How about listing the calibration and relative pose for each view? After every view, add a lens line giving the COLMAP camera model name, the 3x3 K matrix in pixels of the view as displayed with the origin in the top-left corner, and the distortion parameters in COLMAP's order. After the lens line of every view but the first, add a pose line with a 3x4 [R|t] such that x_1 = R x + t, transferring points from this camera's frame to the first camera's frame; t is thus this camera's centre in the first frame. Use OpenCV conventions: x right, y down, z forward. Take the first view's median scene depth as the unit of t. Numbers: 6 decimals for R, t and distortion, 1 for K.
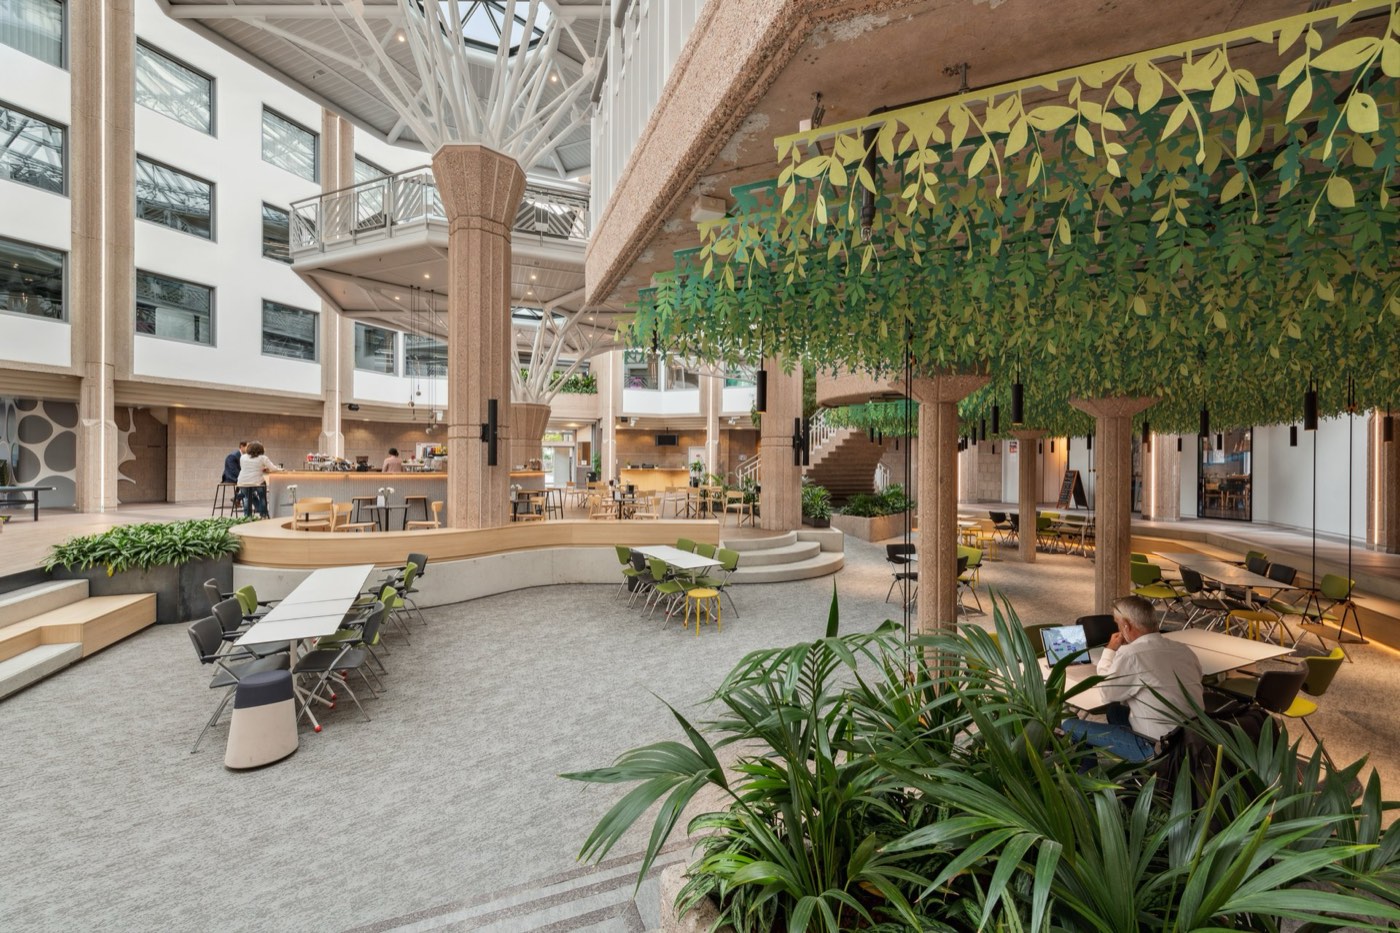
lens RADIAL K [[539.3, 0, 700.0], [0, 539.3, 466.5], [0, 0, 1]] dist [-0.038457, -0.000100]
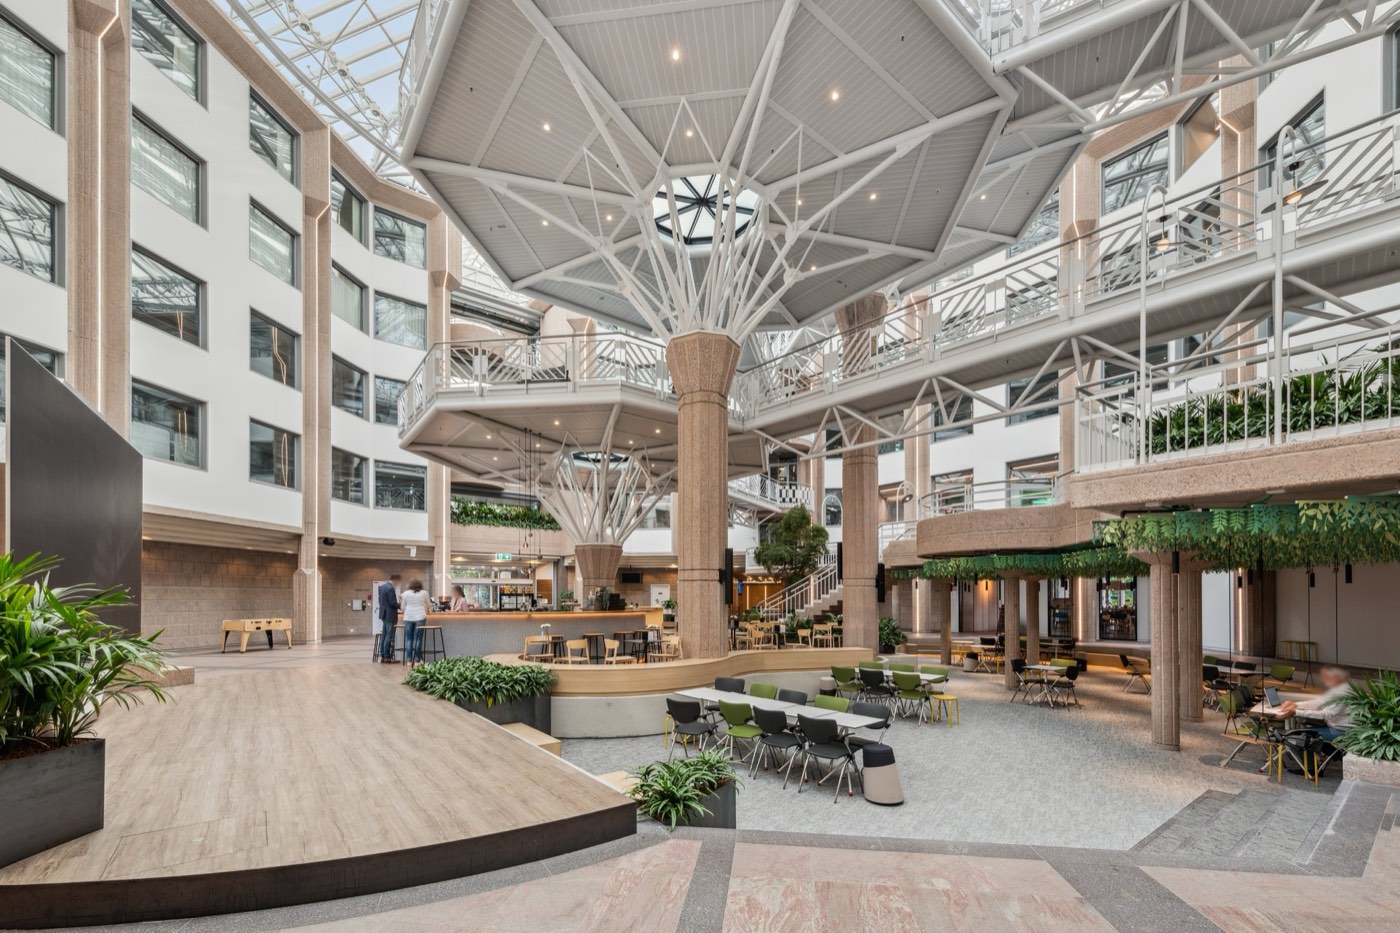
lens RADIAL K [[581.6, 0, 701.0], [0, 581.6, 601.4], [0, 0, 1]] dist [-0.042855, 0.000382]
pose [[0.964756, -0.008734, 0.263003, -0.416923], [0.010081, 0.999942, -0.003770, -0.001626], [-0.262955, 0.006288, 0.964788, -0.125917]]
